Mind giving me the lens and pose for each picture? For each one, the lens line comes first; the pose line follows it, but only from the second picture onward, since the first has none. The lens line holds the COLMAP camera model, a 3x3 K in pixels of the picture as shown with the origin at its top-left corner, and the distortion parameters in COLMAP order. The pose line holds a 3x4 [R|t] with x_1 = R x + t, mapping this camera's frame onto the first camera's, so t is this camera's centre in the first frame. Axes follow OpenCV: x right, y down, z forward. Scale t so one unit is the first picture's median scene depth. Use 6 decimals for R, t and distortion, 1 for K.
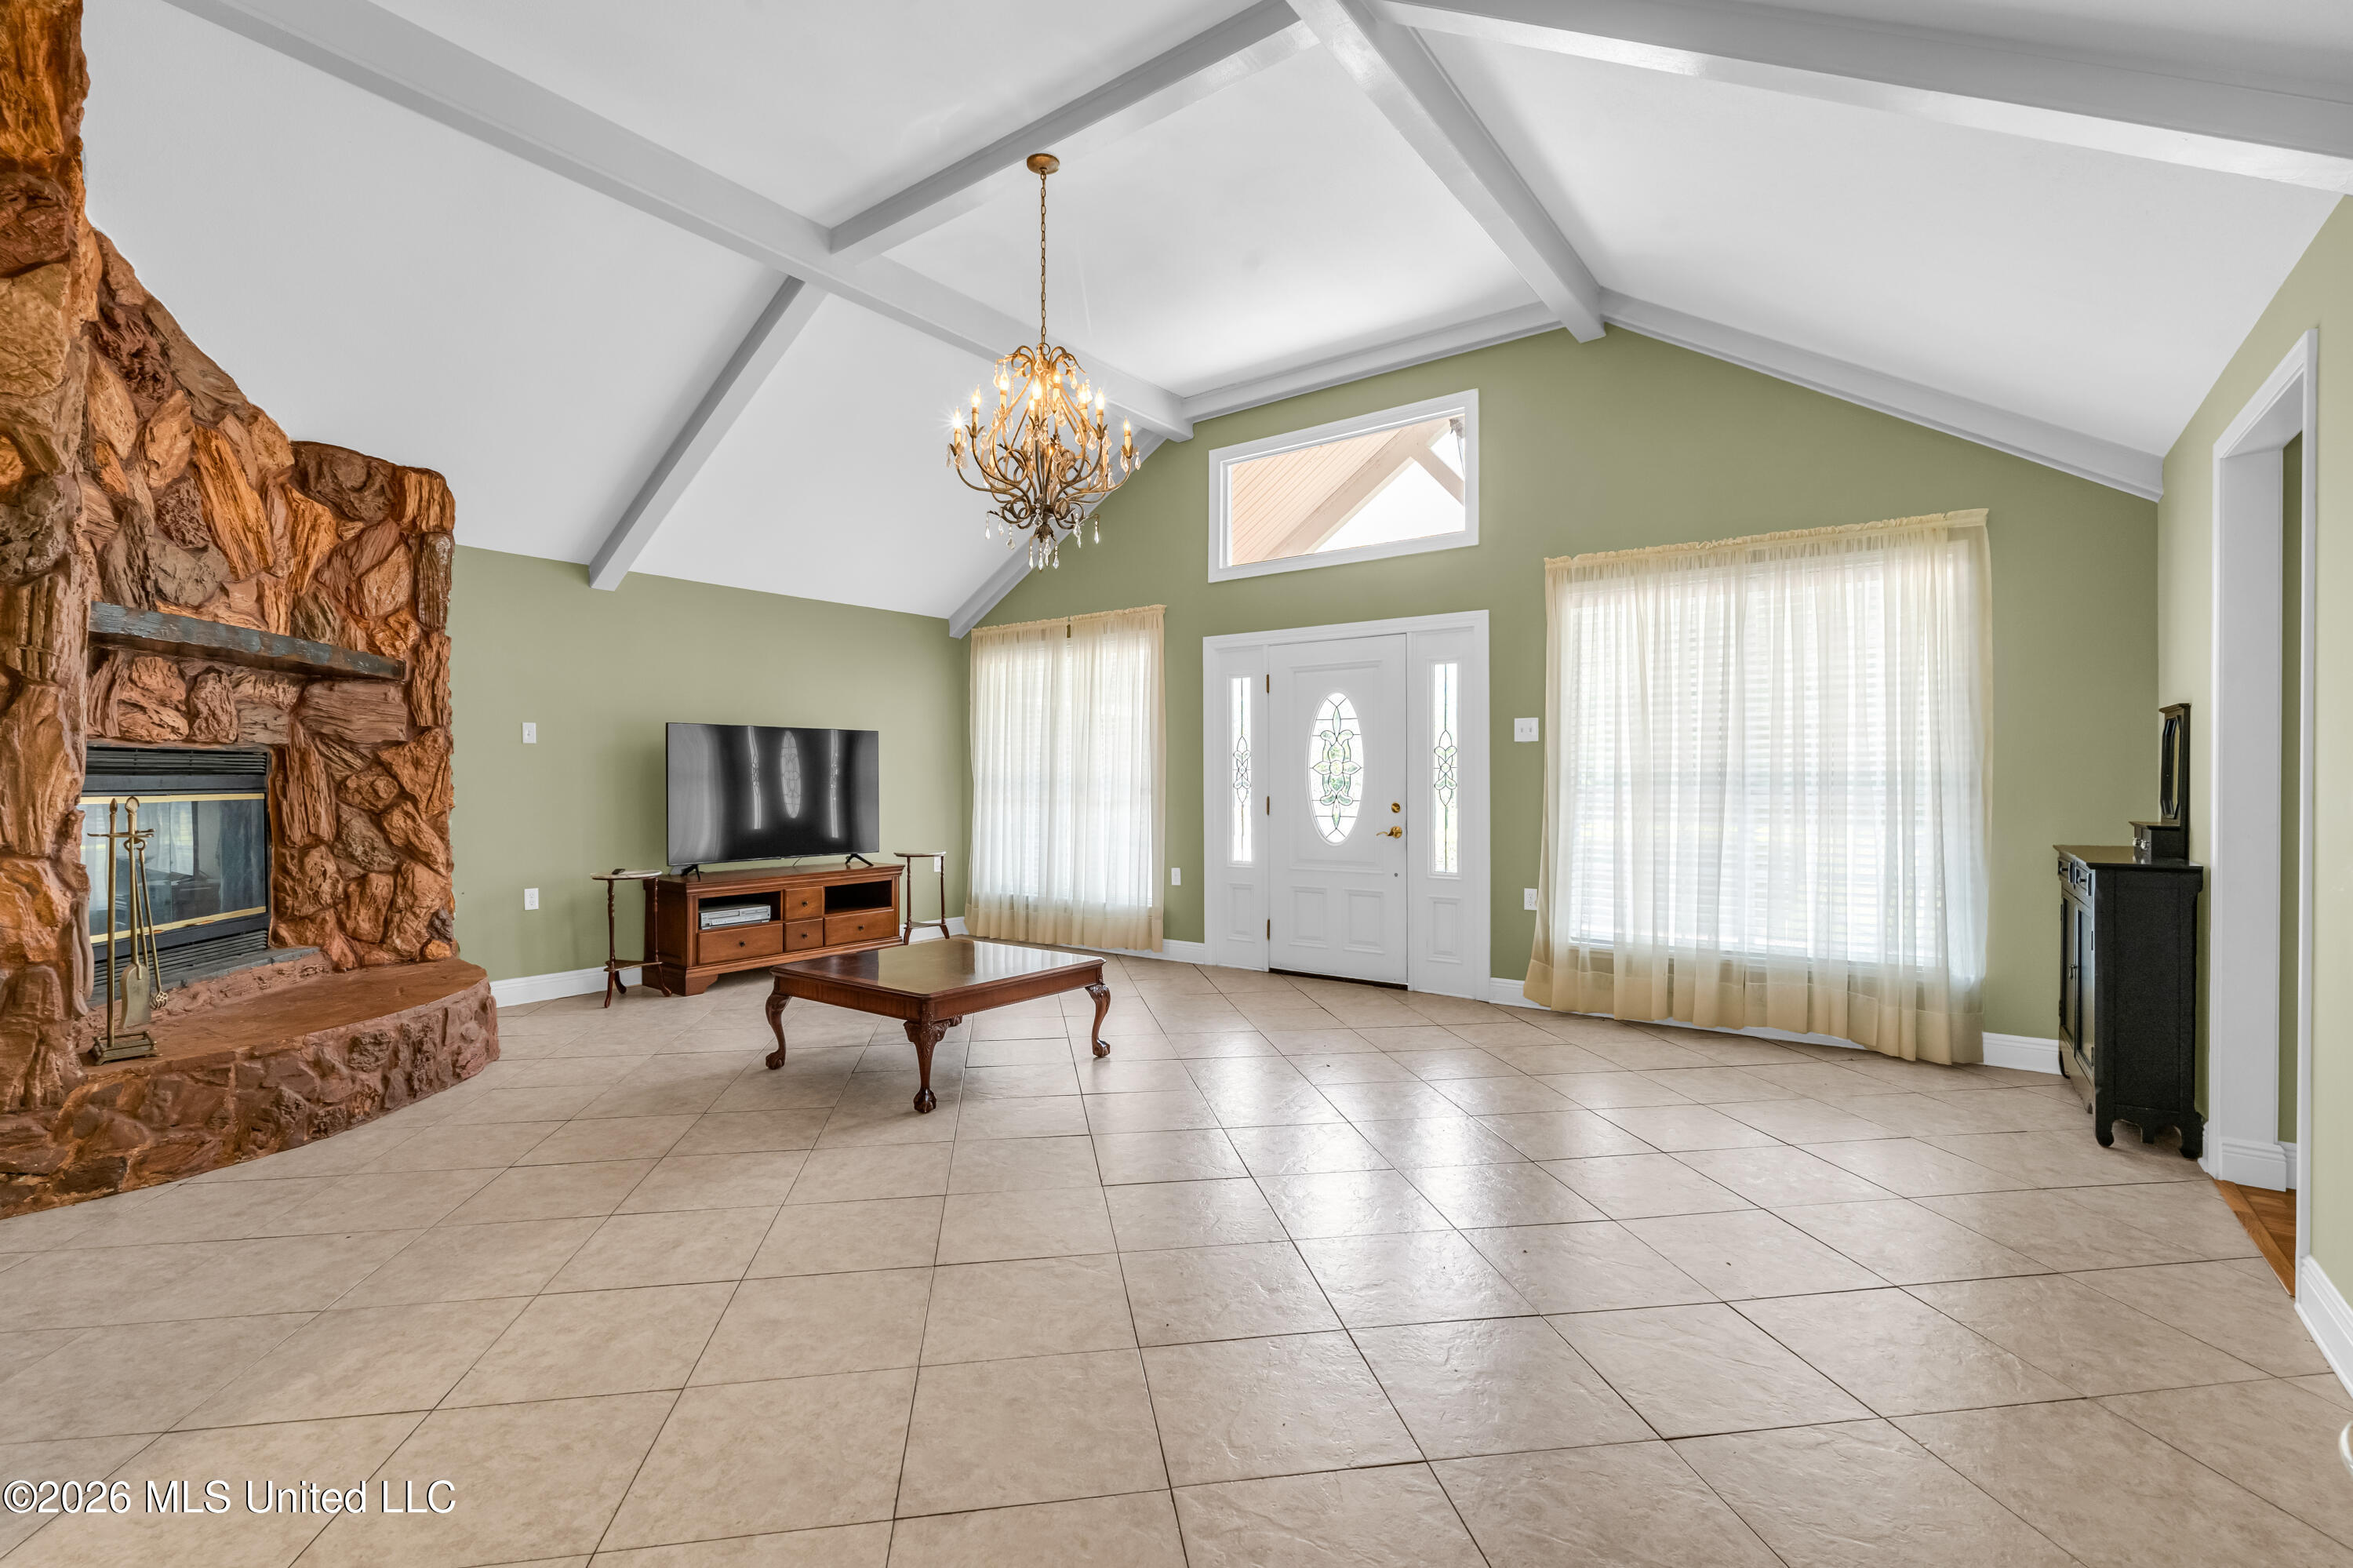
lens RADIAL K [[1054.5, 0, 1176.5], [0, 1054.5, 784.0], [0, 0, 1]] dist [0.000535, 0.000094]
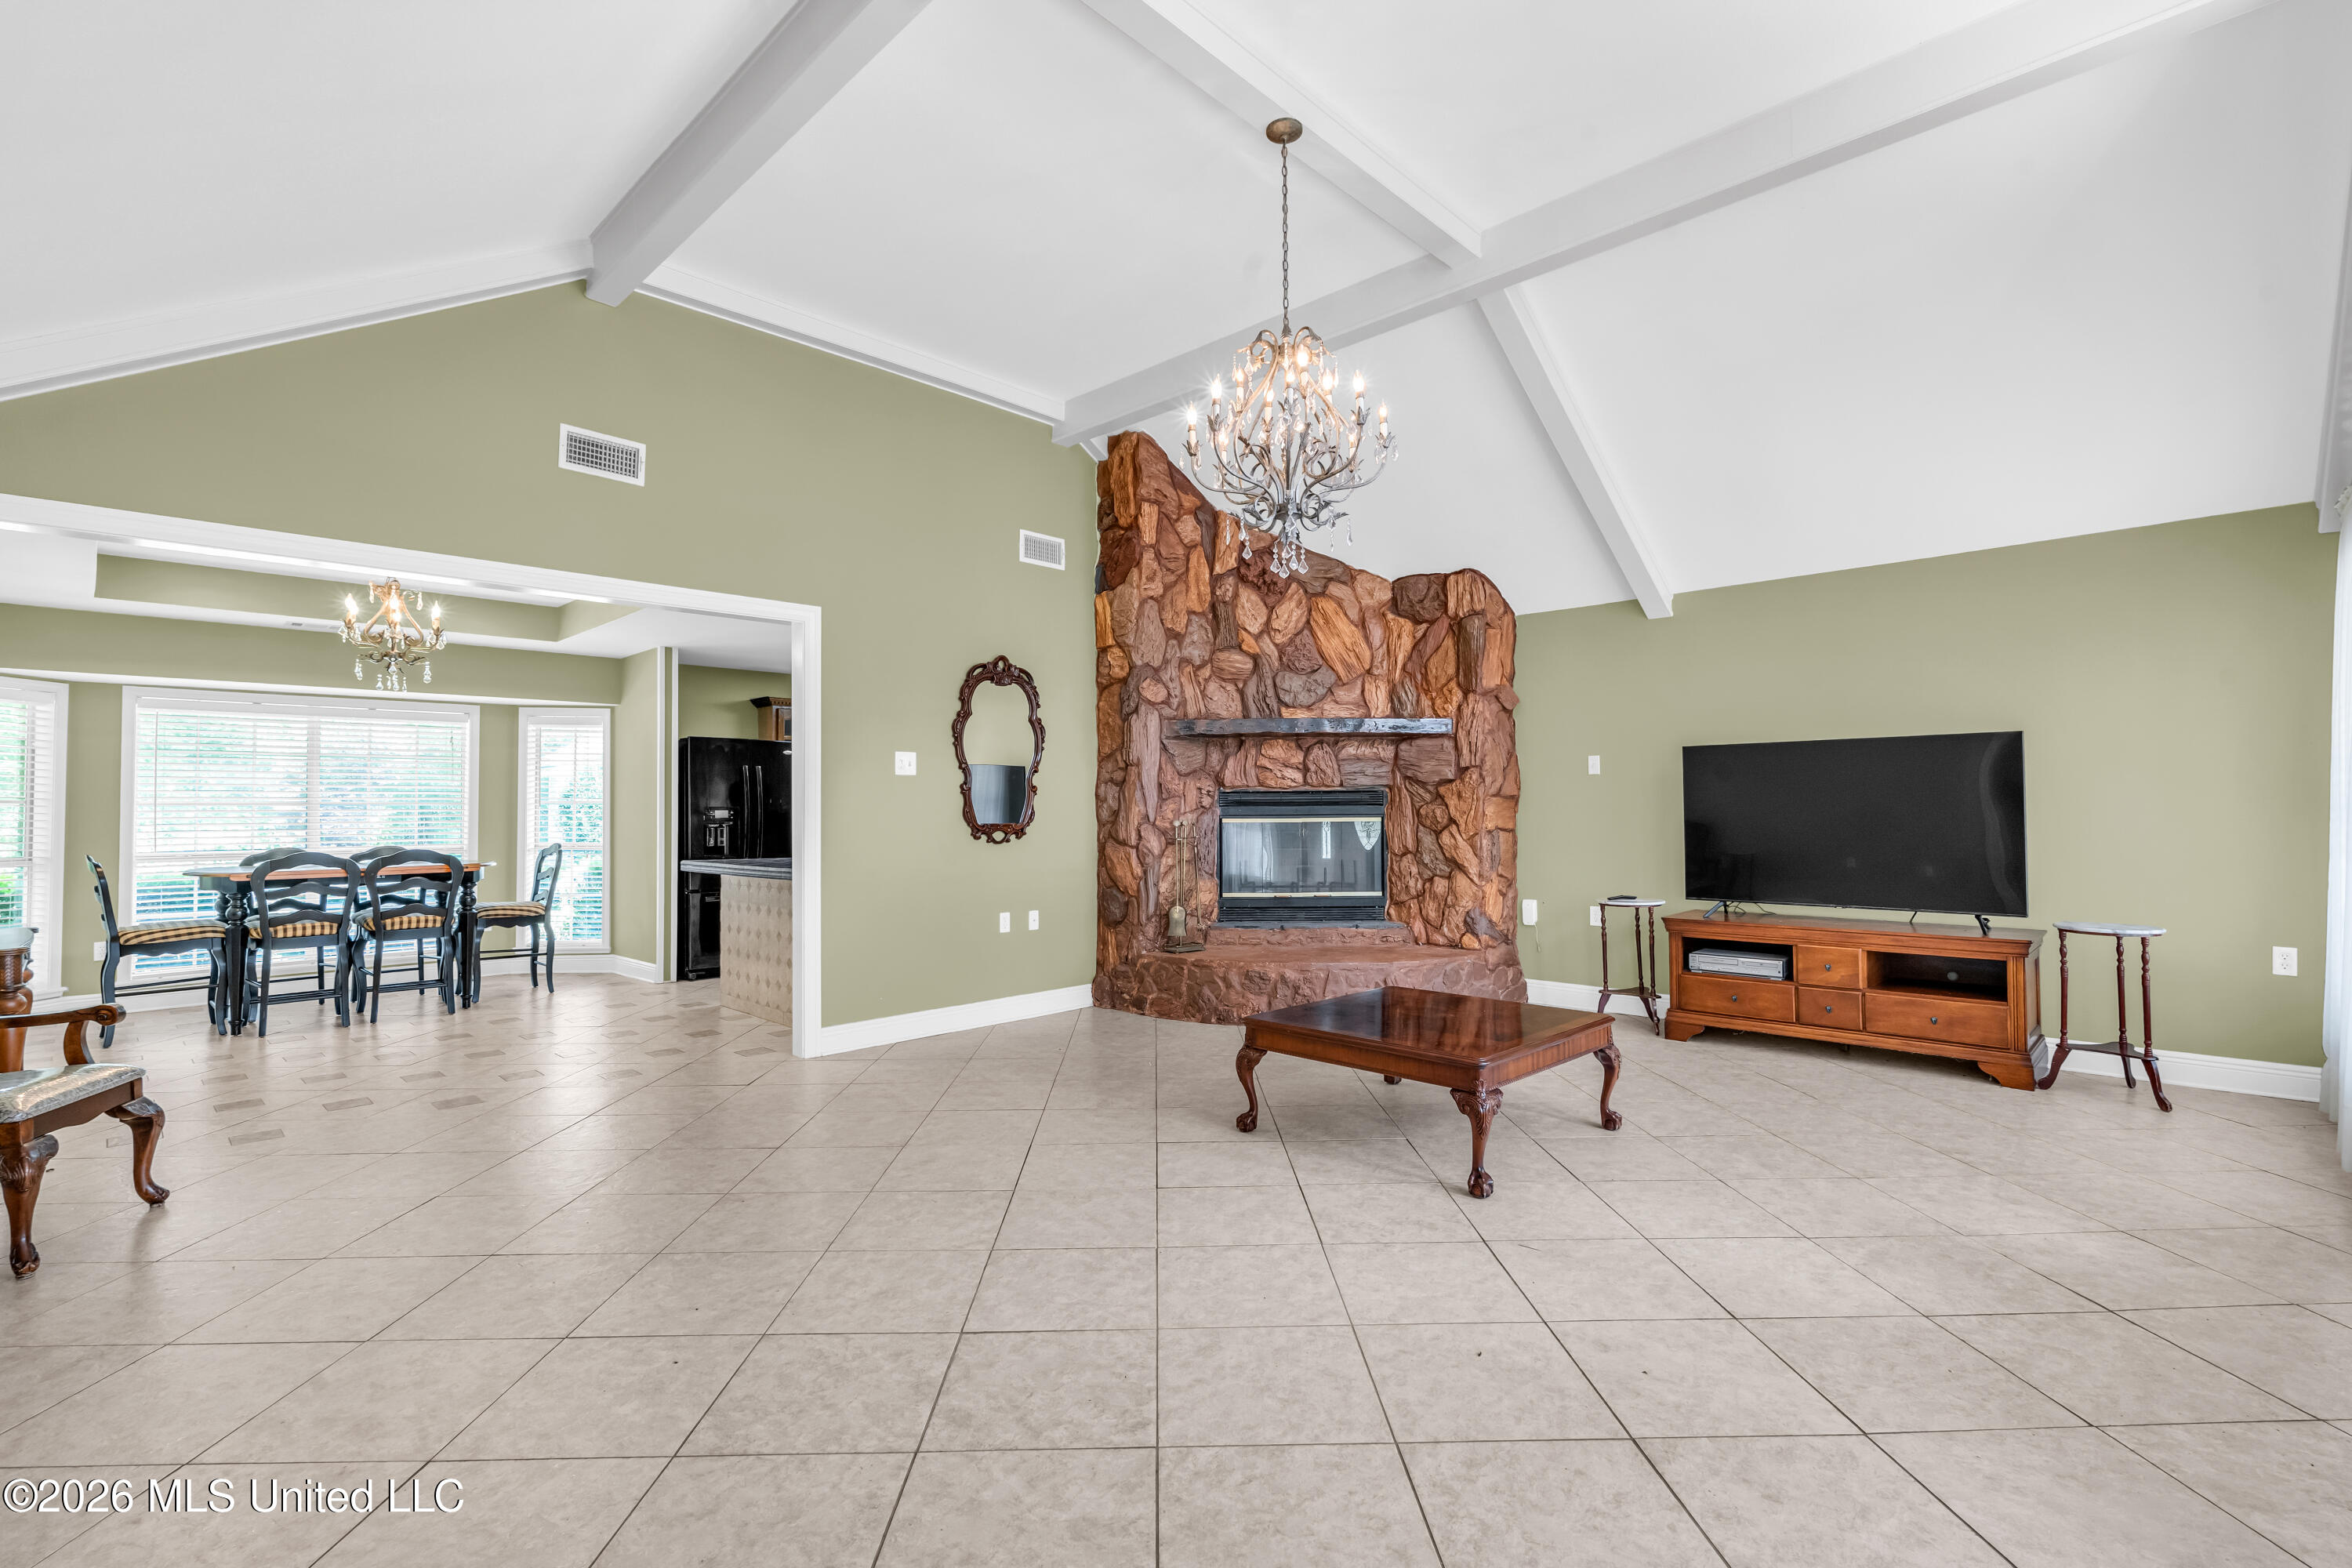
lens RADIAL K [[1054.0, 0, 1176.0], [0, 1054.0, 784.0], [0, 0, 1]] dist [0.000535, 0.000094]
pose [[-0.123776, -0.020512, -0.992098, 0.659069], [0.002787, 0.999775, -0.021019, -0.008086], [0.992306, -0.005367, -0.123691, 0.865409]]
